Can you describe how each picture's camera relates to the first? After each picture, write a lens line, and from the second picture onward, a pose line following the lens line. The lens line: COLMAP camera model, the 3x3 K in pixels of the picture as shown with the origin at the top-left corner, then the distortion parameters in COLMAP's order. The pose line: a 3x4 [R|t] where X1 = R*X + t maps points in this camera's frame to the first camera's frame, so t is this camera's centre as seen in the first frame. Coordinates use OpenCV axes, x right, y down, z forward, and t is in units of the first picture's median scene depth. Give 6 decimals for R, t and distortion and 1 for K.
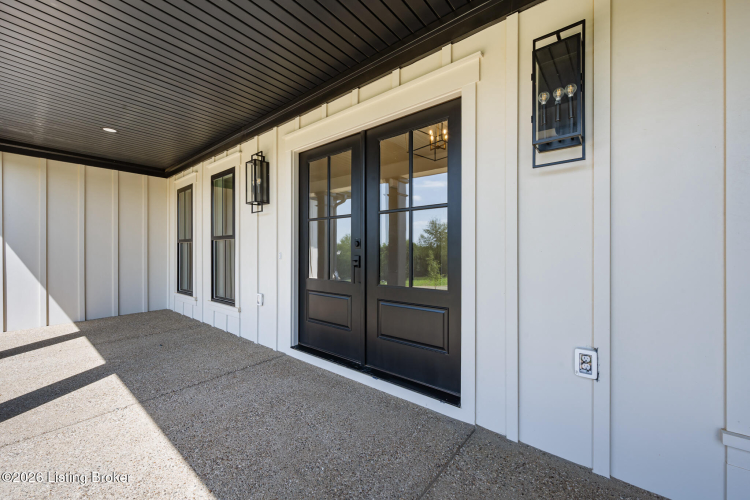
lens RADIAL K [[297.3, 0, 375.0], [0, 297.3, 250.0], [0, 0, 1]] dist [-0.006430, -0.000006]
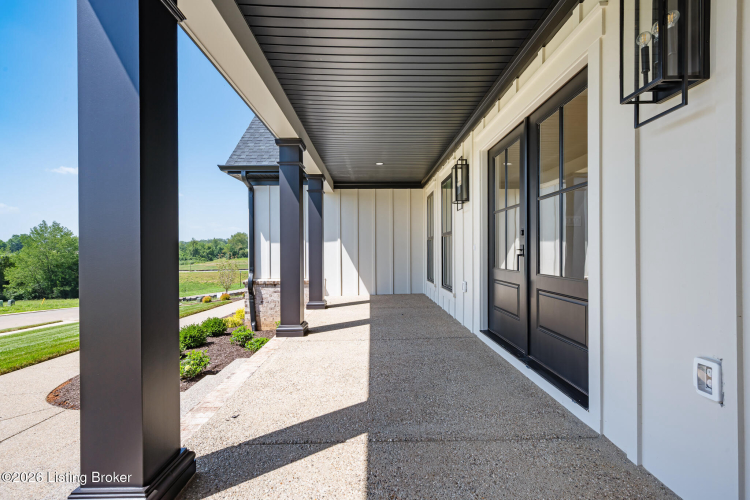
lens RADIAL K [[327.0, 0, 375.0], [0, 327.0, 250.0], [0, 0, 1]] dist [-0.000785, 0.000016]
pose [[0.644567, -0.007043, -0.764515, 0.437772], [0.008260, 0.999963, -0.002248, 0.032997], [0.764503, -0.004865, 0.644602, -0.079916]]
